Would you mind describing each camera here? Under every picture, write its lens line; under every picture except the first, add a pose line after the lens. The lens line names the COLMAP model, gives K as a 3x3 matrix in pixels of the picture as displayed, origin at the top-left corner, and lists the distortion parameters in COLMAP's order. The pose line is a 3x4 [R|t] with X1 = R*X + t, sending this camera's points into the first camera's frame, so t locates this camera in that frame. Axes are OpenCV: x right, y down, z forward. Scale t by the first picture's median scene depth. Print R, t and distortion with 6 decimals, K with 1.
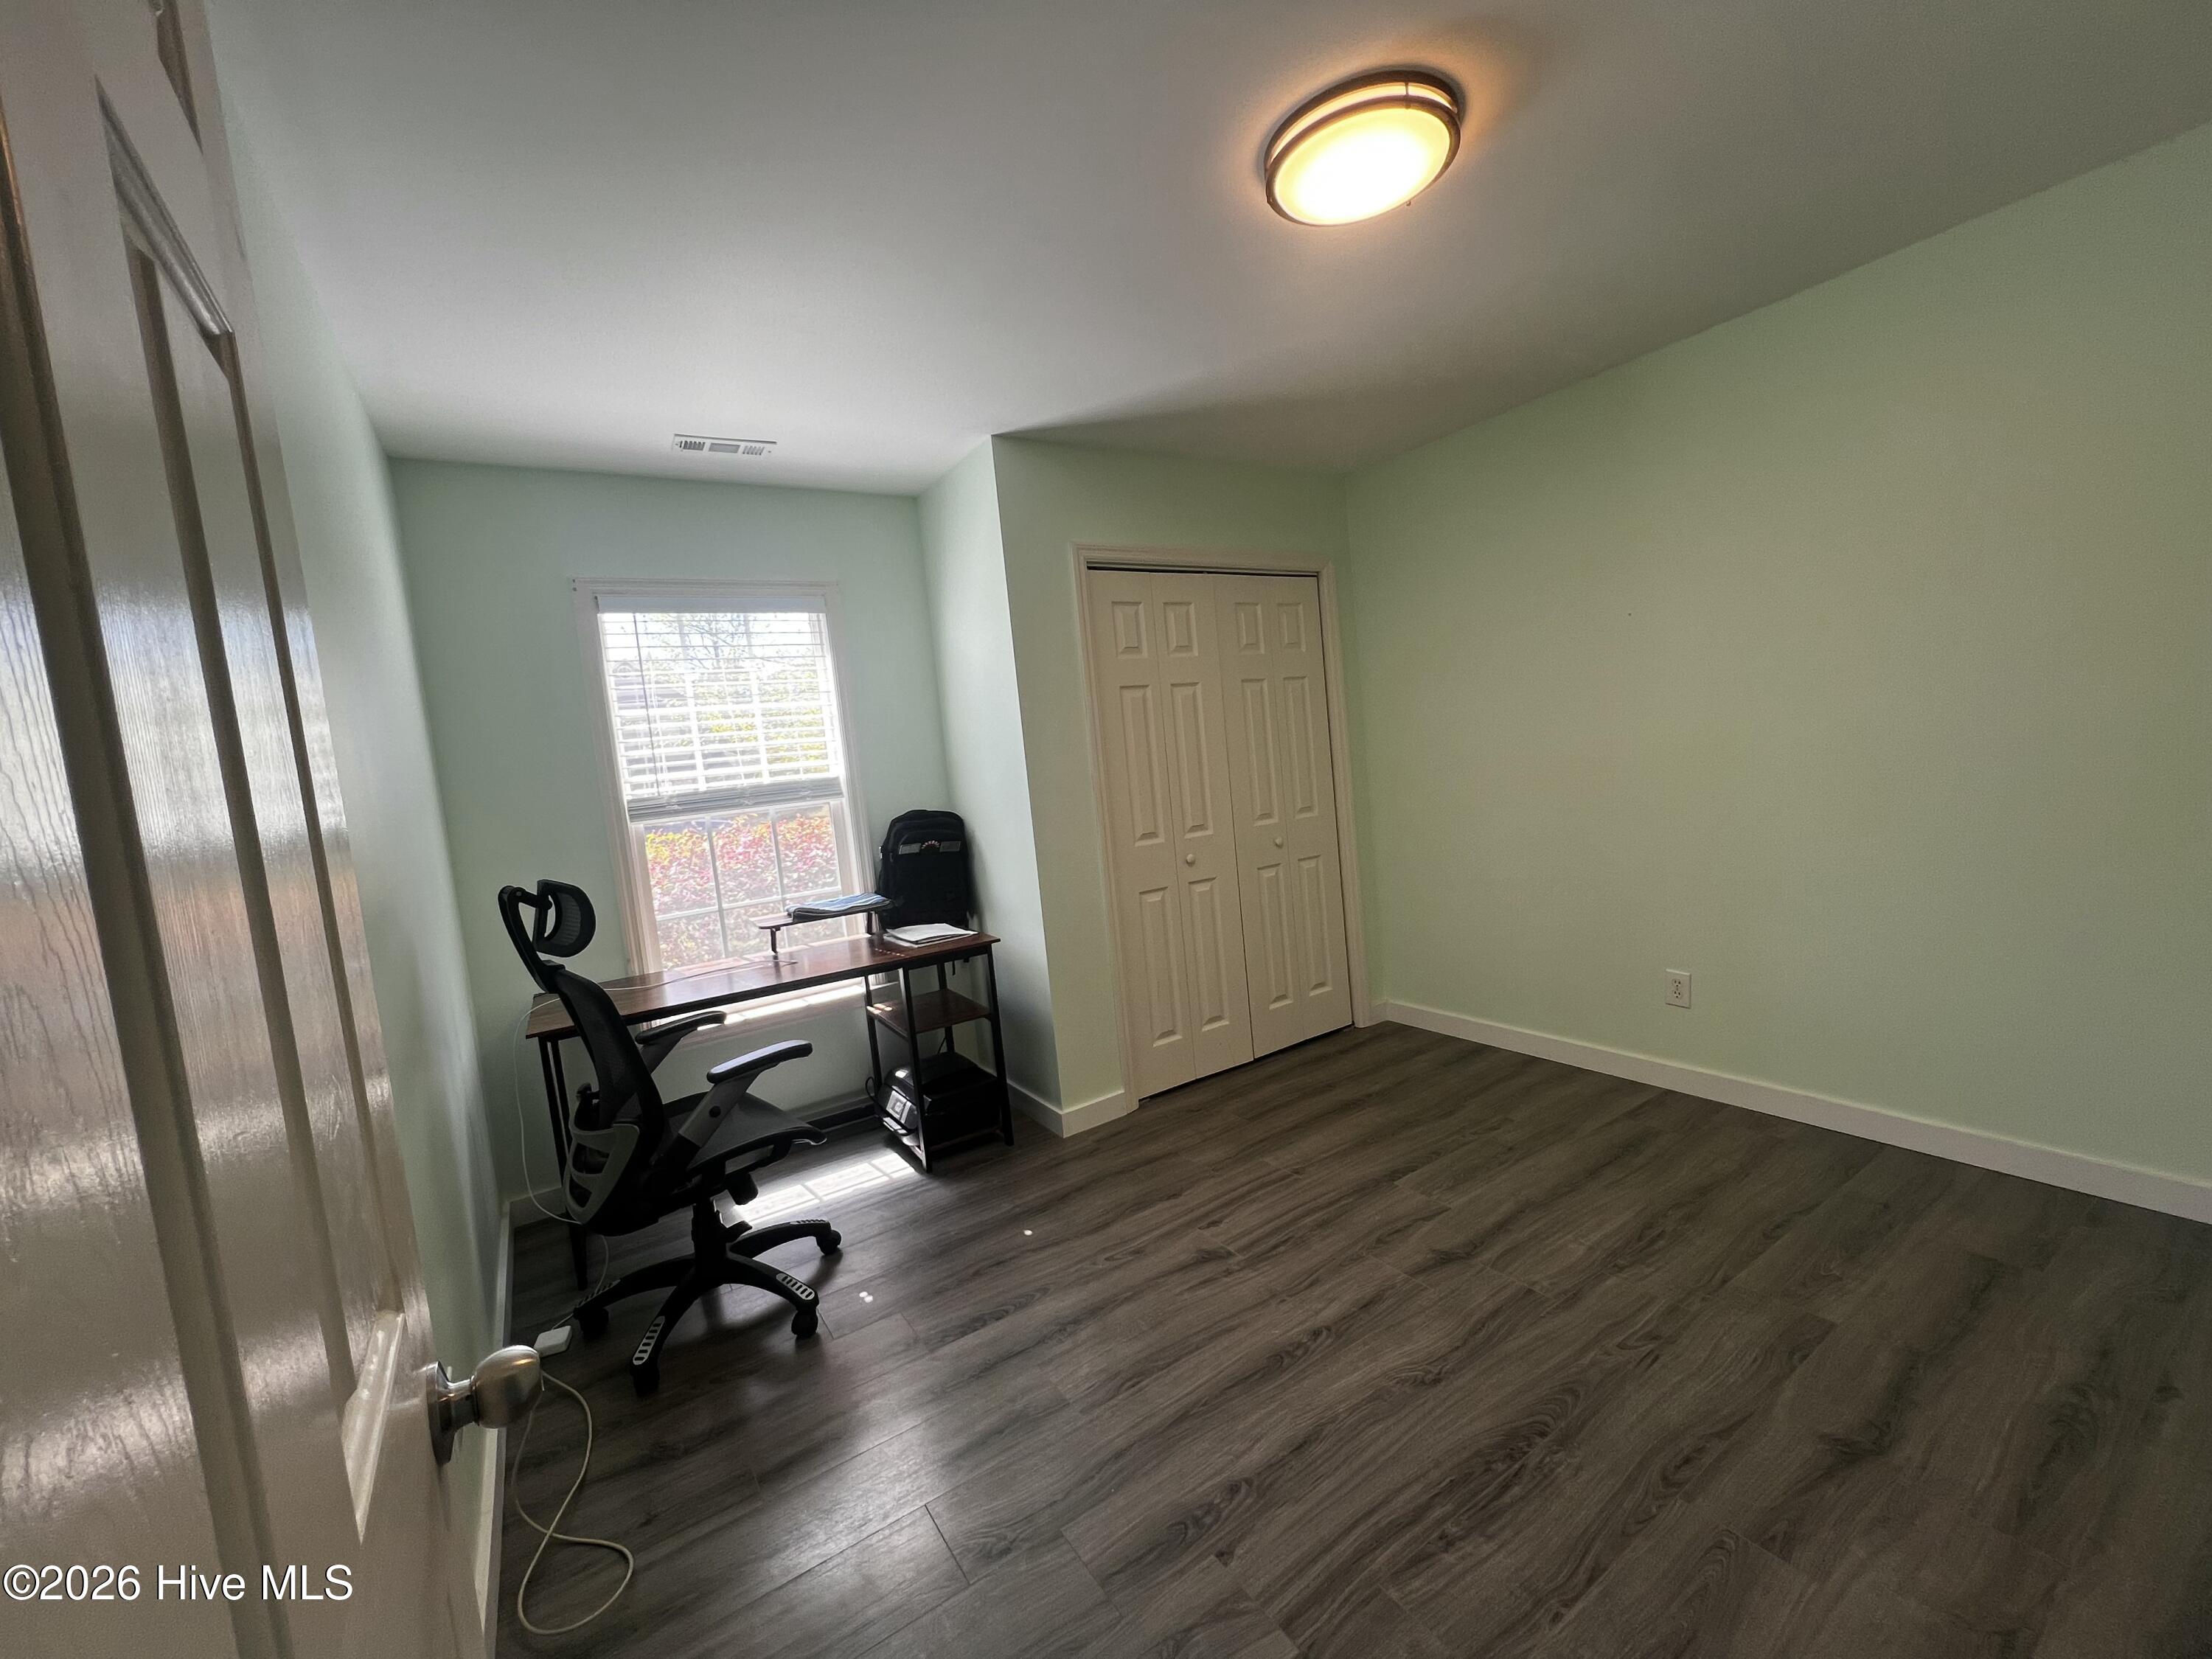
lens RADIAL K [[894.8, 0, 1114.2], [0, 894.8, 834.2], [0, 0, 1]] dist [-0.002377, 0.000638]
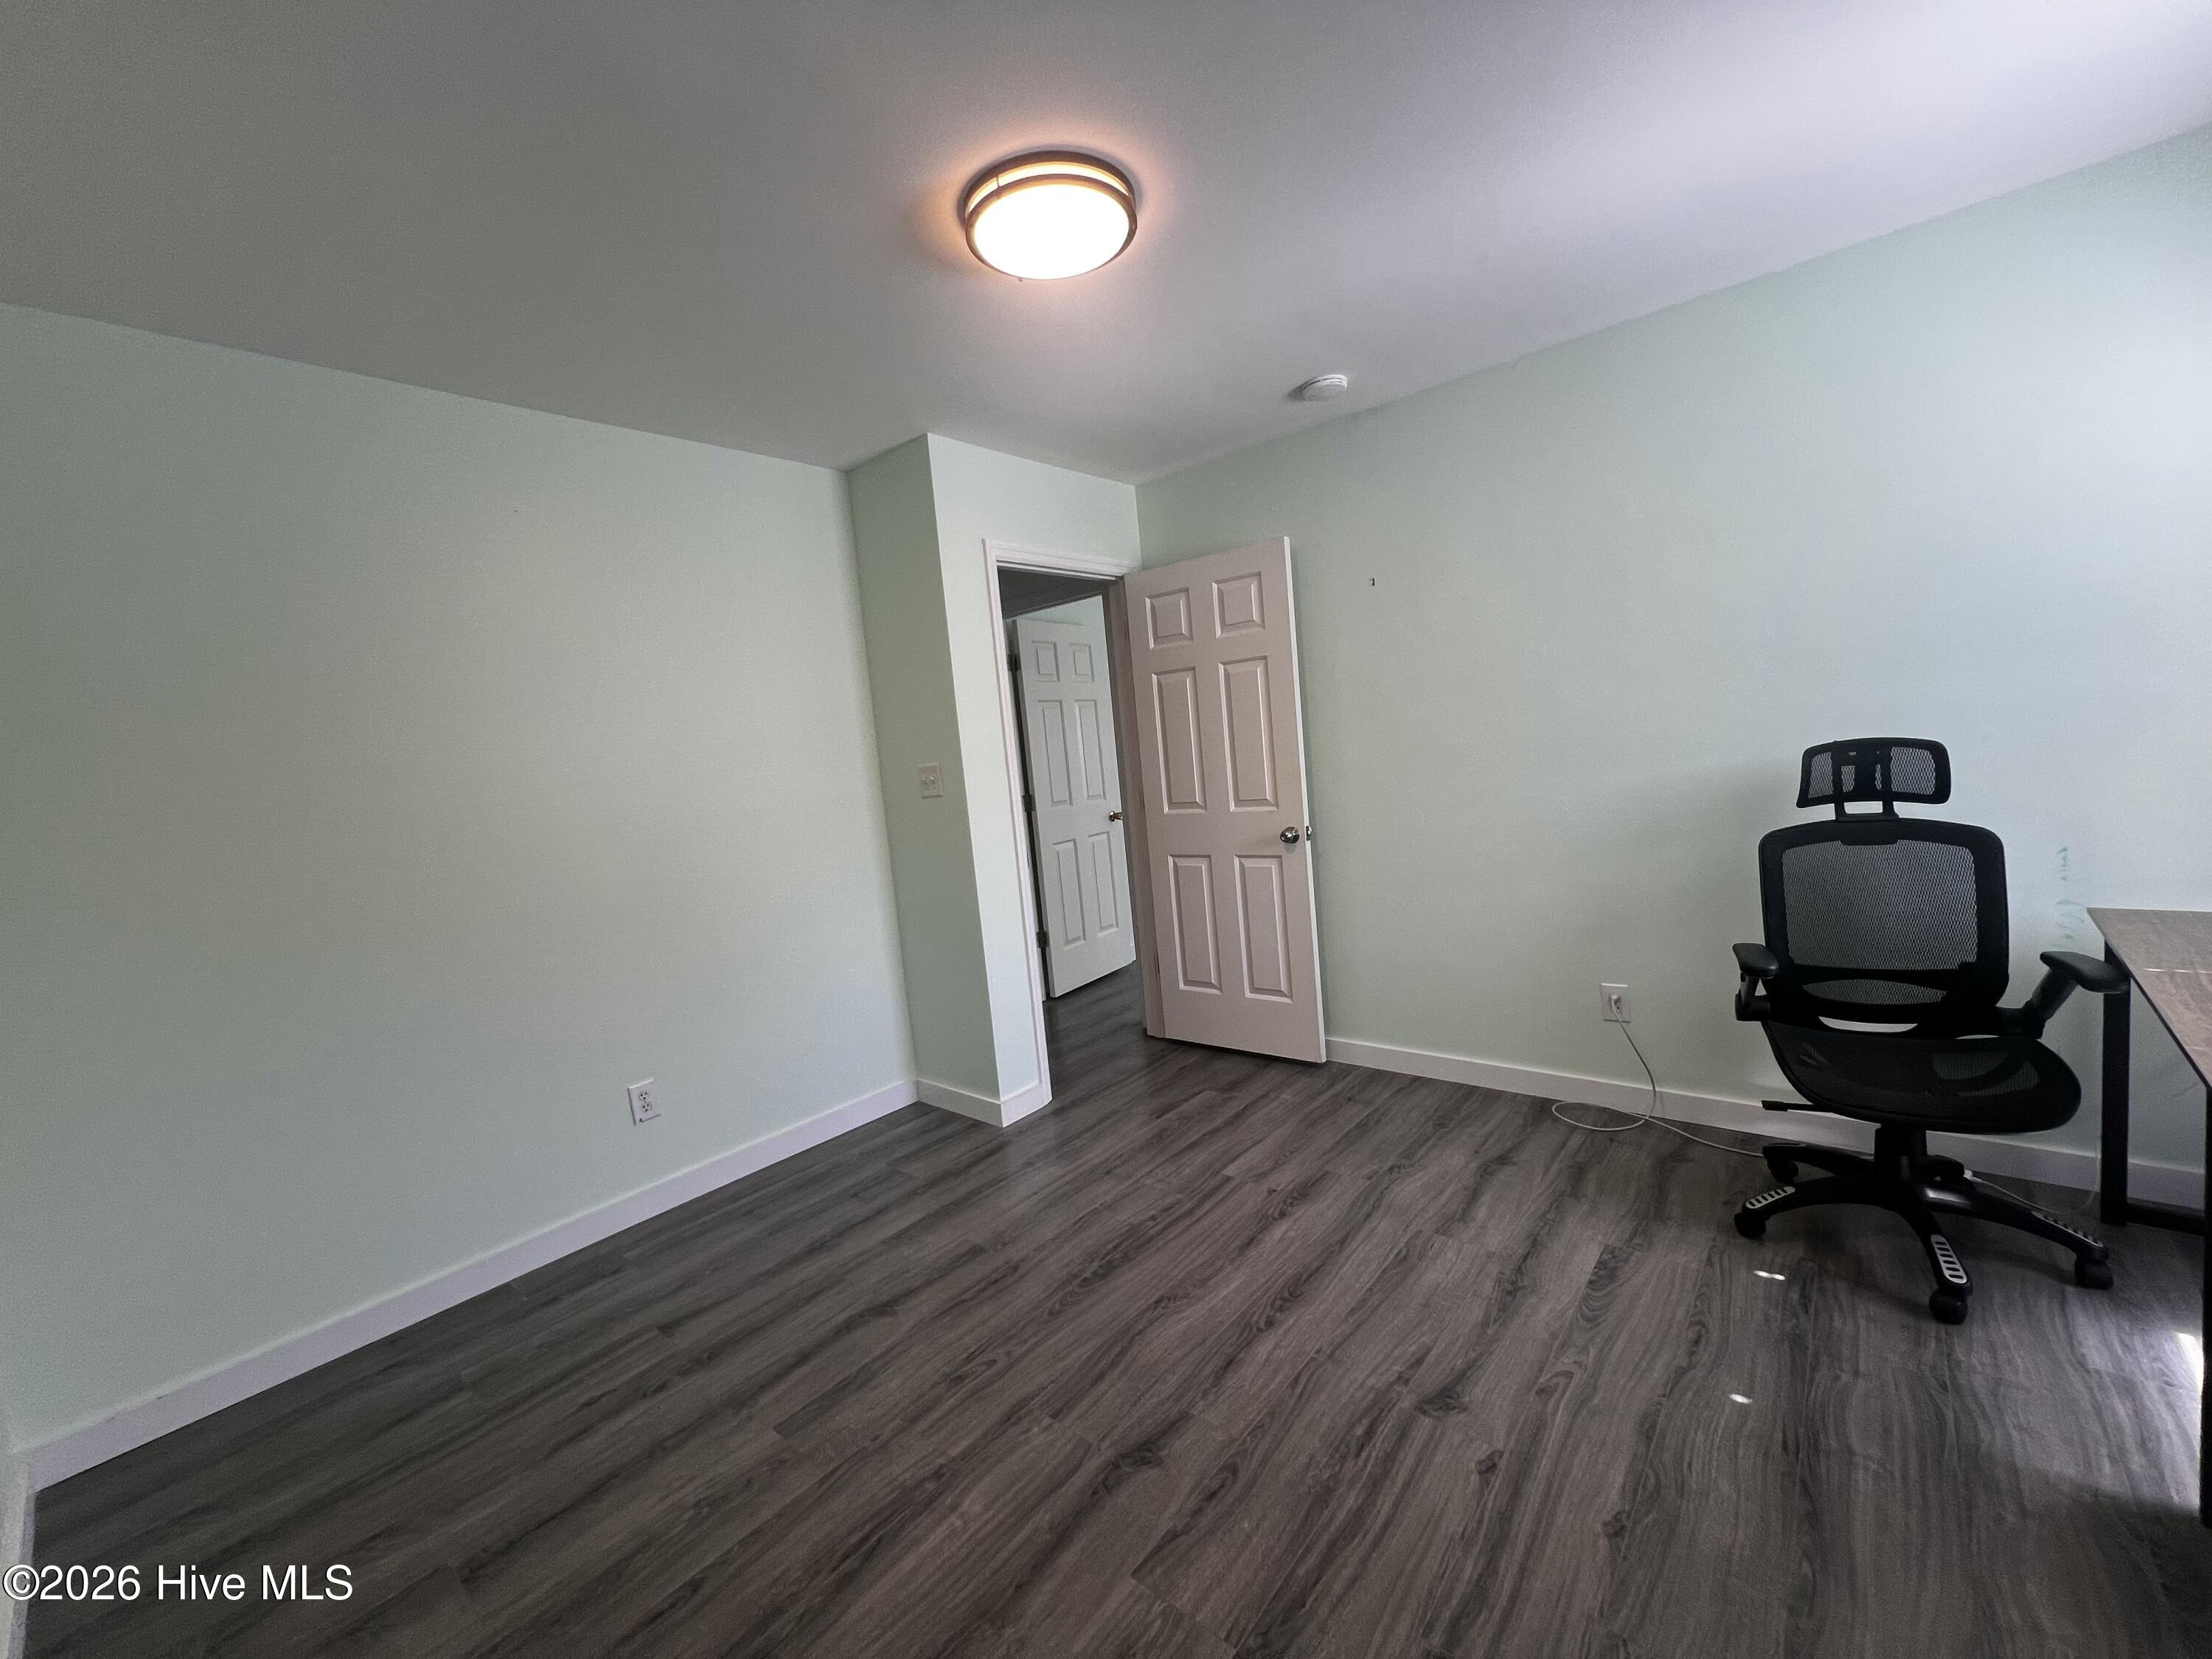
lens RADIAL K [[894.8, 0, 1104.8], [0, 894.8, 829.1], [0, 0, 1]] dist [-0.002377, 0.000638]
pose [[-0.944262, 0.207154, -0.255844, 0.533227], [0.159462, 0.967747, 0.195033, -0.203954], [0.287994, 0.143365, -0.946840, 1.784454]]
